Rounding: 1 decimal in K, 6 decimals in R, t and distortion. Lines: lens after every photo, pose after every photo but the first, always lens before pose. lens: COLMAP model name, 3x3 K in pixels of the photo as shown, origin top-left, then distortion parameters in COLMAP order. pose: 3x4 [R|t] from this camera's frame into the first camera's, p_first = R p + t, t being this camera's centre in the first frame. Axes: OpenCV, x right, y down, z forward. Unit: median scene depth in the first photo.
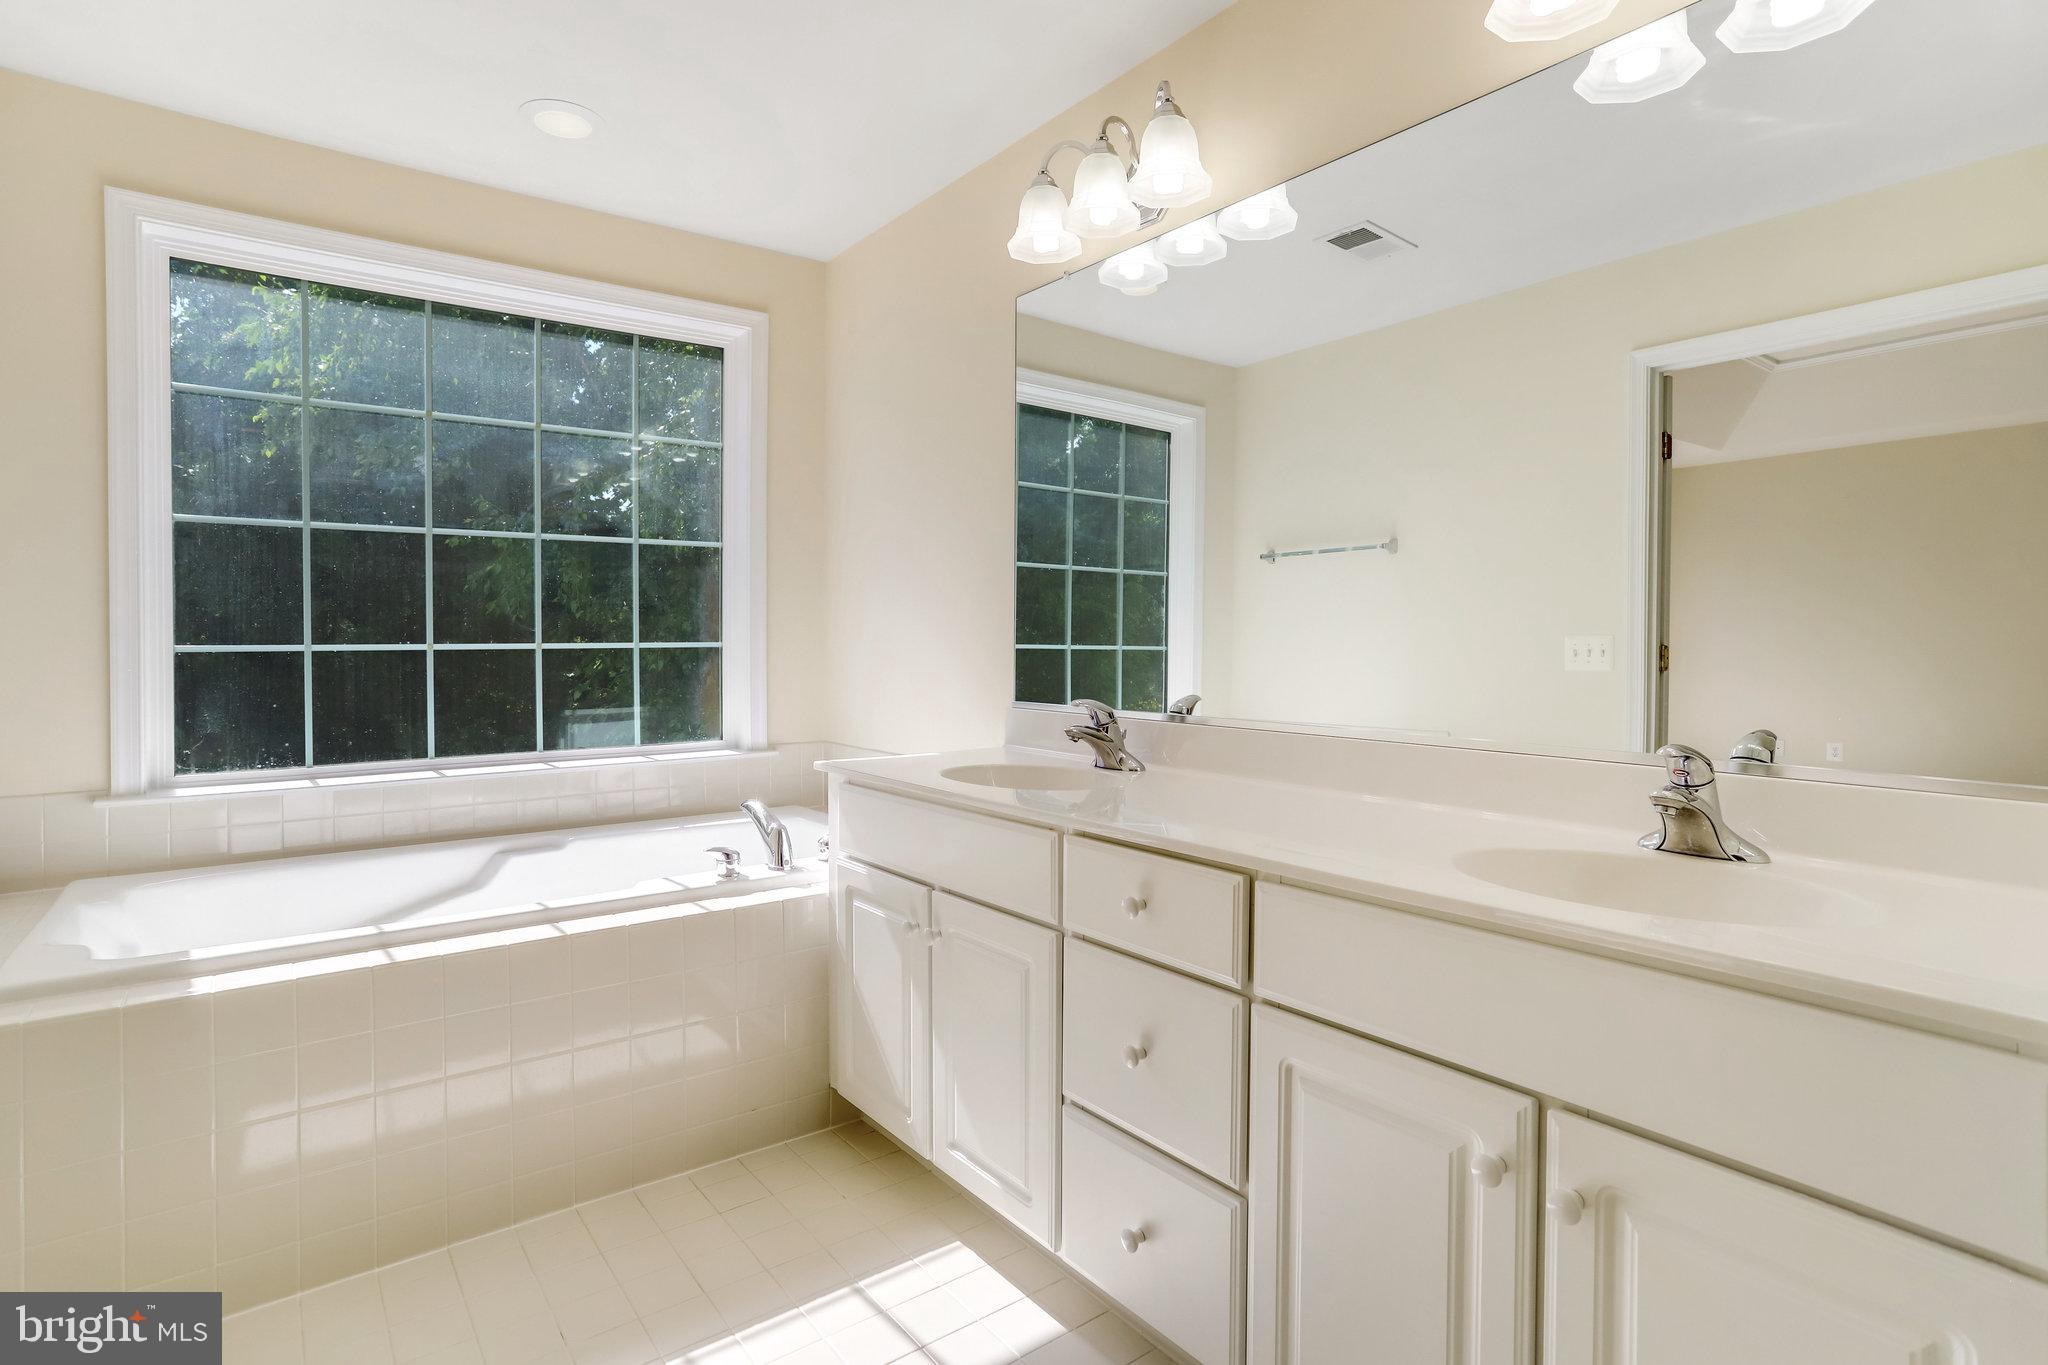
lens RADIAL K [[1019.8, 0, 1022.5], [0, 1019.8, 649.3], [0, 0, 1]] dist [-0.057556, 0.036029]
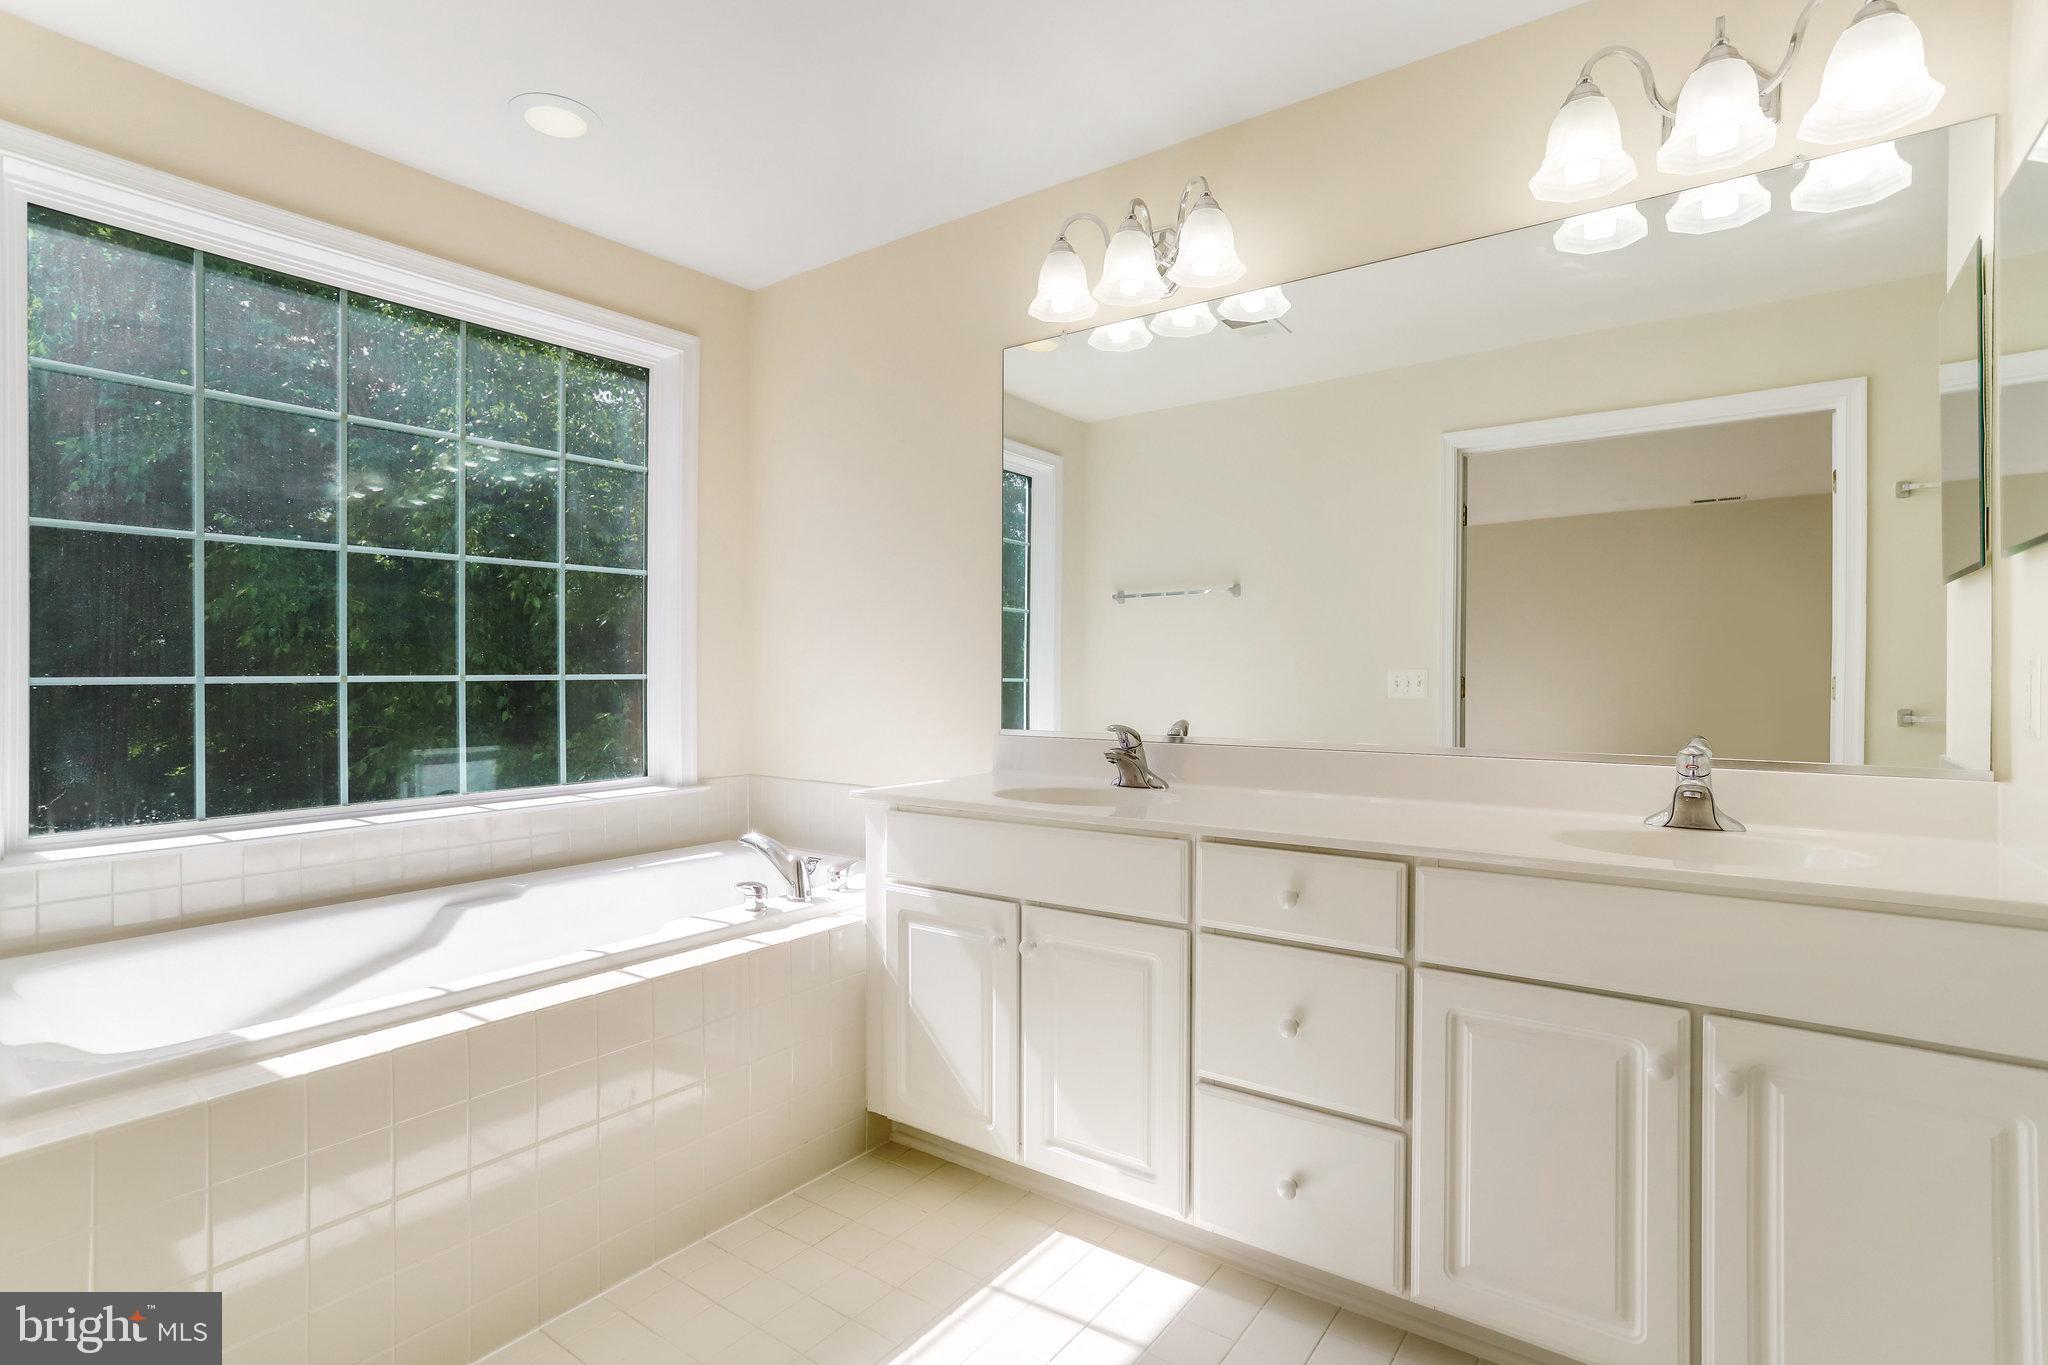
lens RADIAL K [[998.9, 0, 1010.7], [0, 998.9, 674.2], [0, 0, 1]] dist [-0.057715, 0.033305]
pose [[0.957737, -0.000641, 0.287646, -0.308611], [0.003527, 0.999949, -0.009516, 0.004060], [-0.287625, 0.010128, 0.957690, 0.002947]]
